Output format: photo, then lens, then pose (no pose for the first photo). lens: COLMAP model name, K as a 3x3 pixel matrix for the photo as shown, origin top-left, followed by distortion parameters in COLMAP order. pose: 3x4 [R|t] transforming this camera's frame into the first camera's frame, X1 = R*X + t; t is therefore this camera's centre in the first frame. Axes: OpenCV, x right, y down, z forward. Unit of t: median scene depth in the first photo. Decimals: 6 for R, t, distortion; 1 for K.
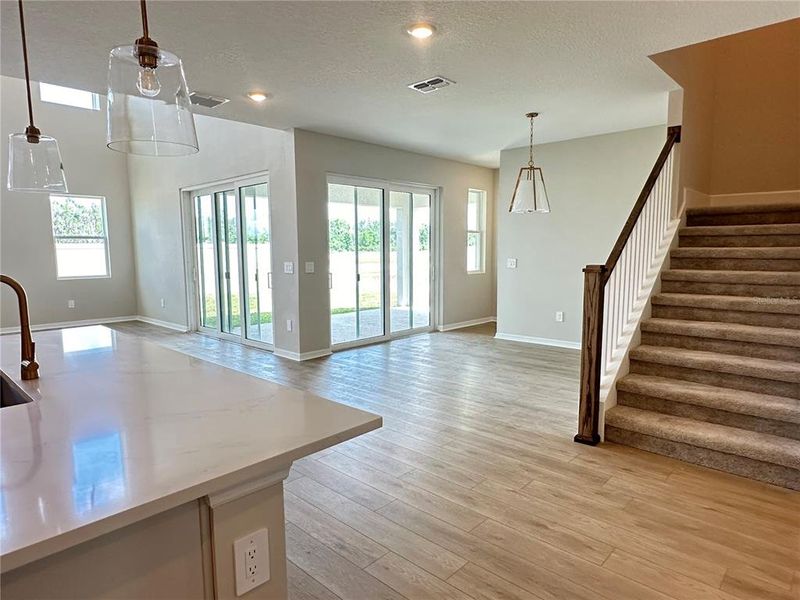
lens RADIAL K [[486.8, 0, 396.8], [0, 486.8, 304.2], [0, 0, 1]] dist [-0.001613, -0.002789]
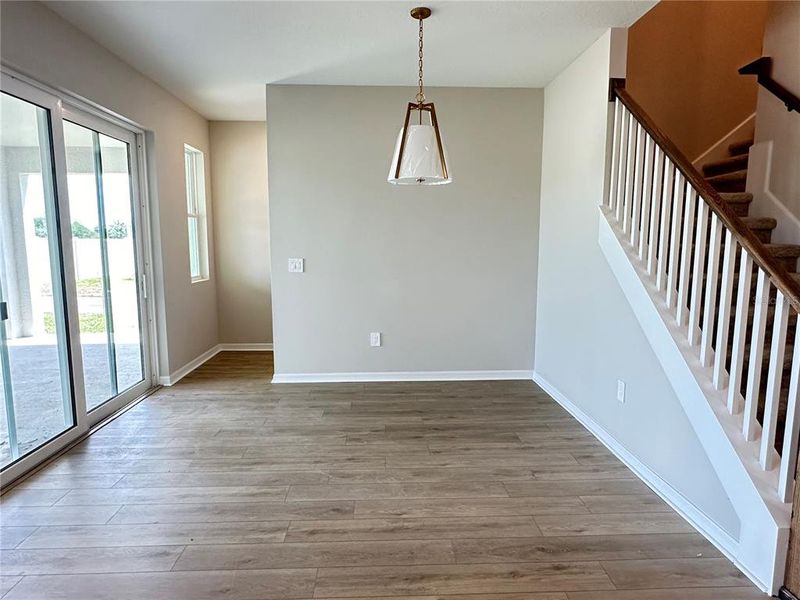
lens RADIAL K [[486.8, 0, 396.8], [0, 486.8, 304.2], [0, 0, 1]] dist [-0.001613, -0.002789]
pose [[0.702033, -0.085270, 0.707021, -0.130035], [0.074961, 0.996138, 0.045707, -0.051505], [-0.708188, 0.020911, 0.705714, 0.443502]]
